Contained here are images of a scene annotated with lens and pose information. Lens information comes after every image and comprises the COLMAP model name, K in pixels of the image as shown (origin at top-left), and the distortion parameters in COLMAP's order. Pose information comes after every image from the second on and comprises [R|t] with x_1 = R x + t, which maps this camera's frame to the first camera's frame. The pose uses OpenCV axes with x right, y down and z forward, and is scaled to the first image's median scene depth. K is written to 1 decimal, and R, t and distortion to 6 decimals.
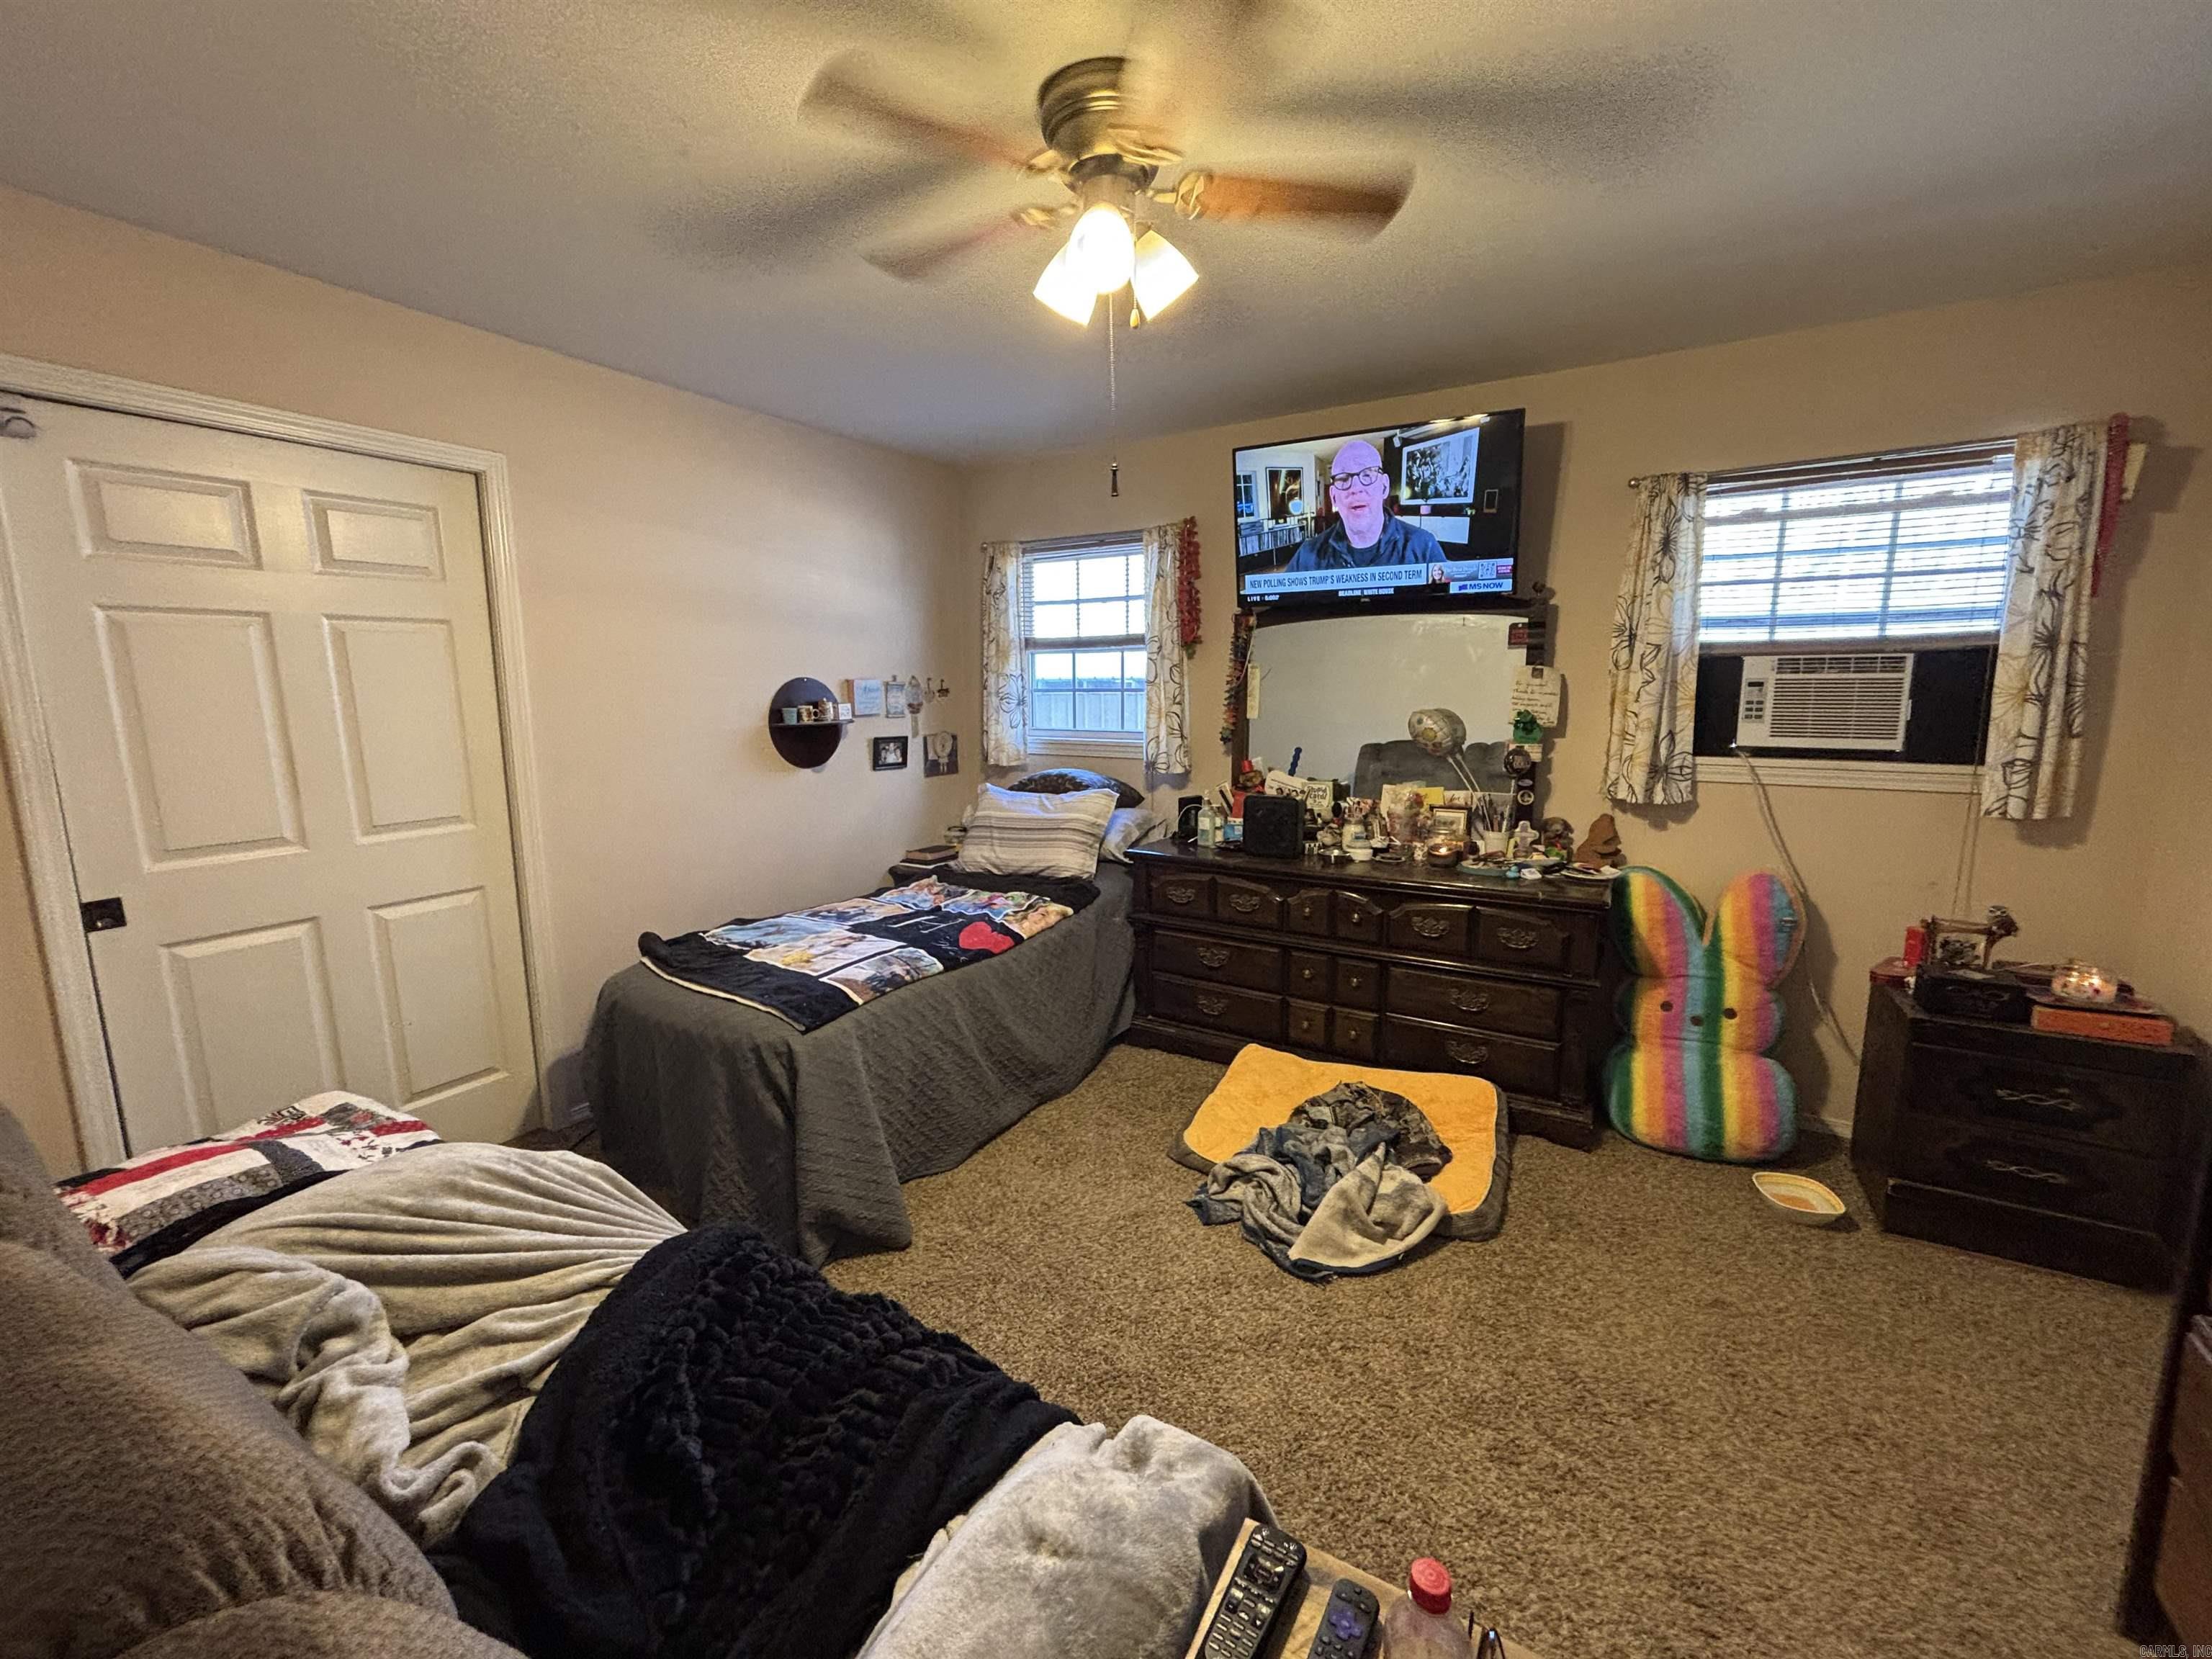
lens RADIAL K [[894.6, 0, 1102.9], [0, 894.6, 823.9], [0, 0, 1]] dist [0.007565, -0.002798]
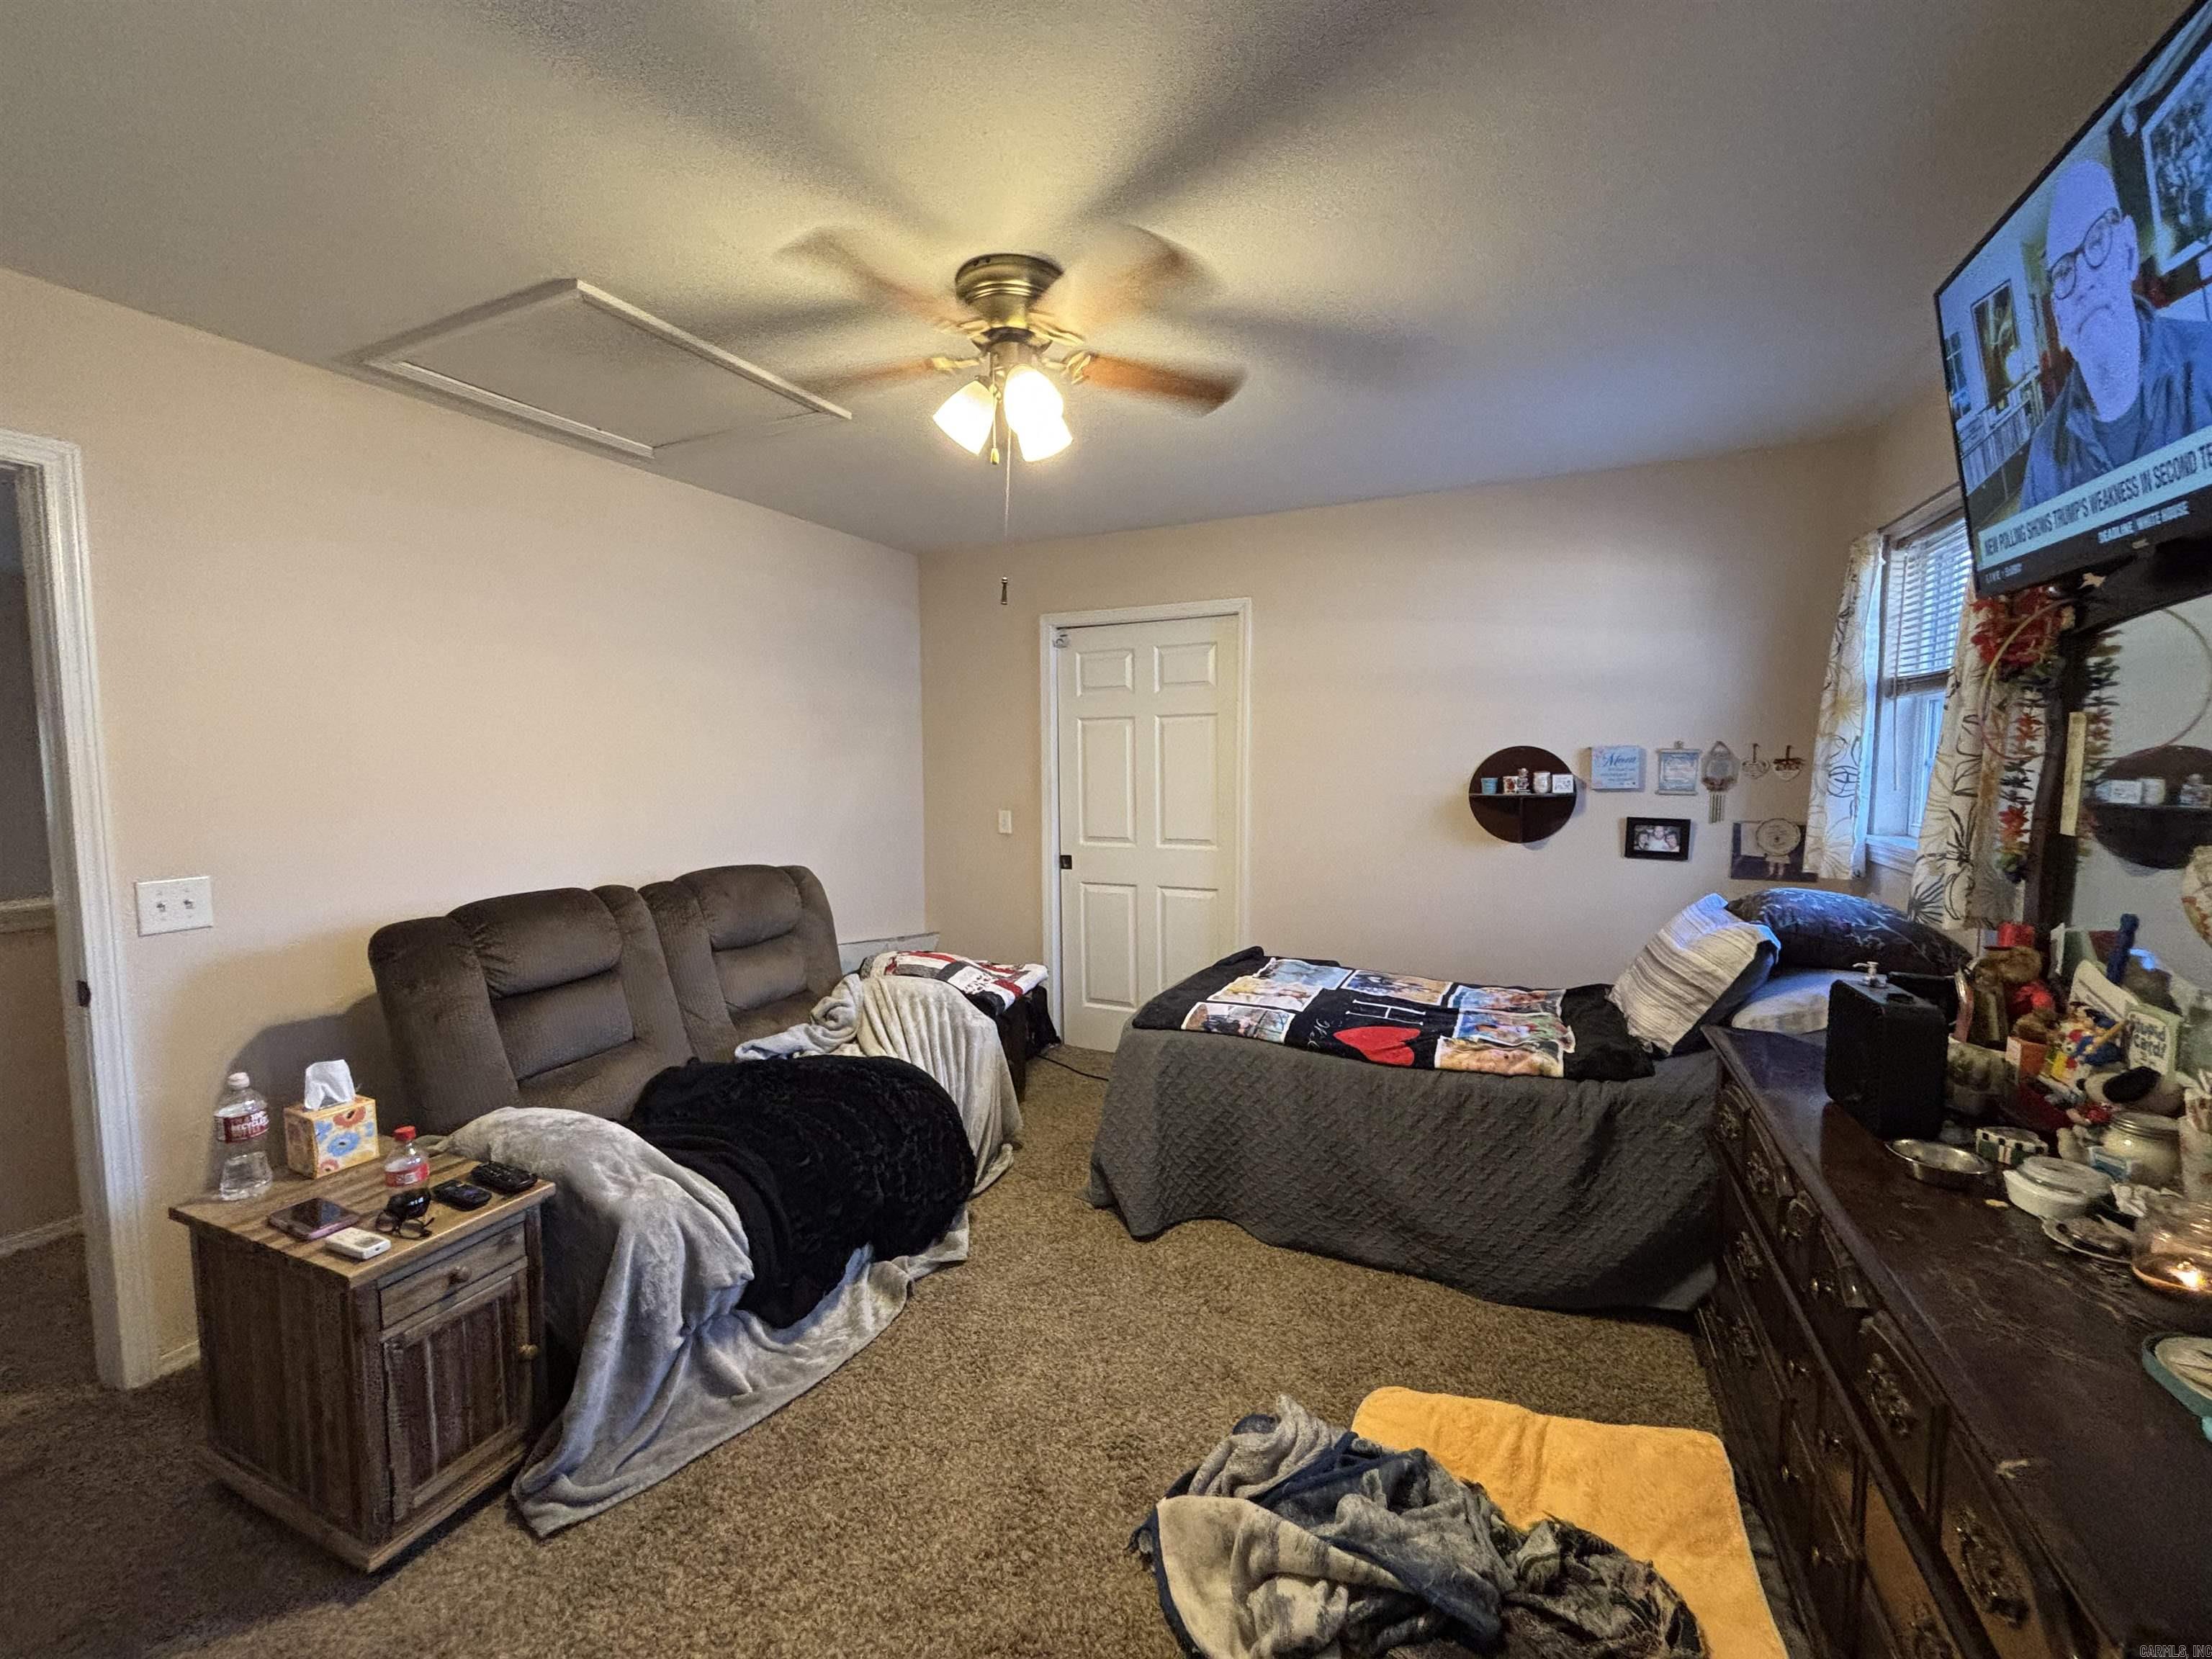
lens RADIAL K [[894.6, 0, 1102.9], [0, 894.6, 823.9], [0, 0, 1]] dist [0.007565, -0.002798]
pose [[0.100074, 0.085616, -0.991290, 0.642704], [-0.146734, 0.986667, 0.070403, -0.097716], [0.984101, 0.138410, 0.111302, 0.549157]]
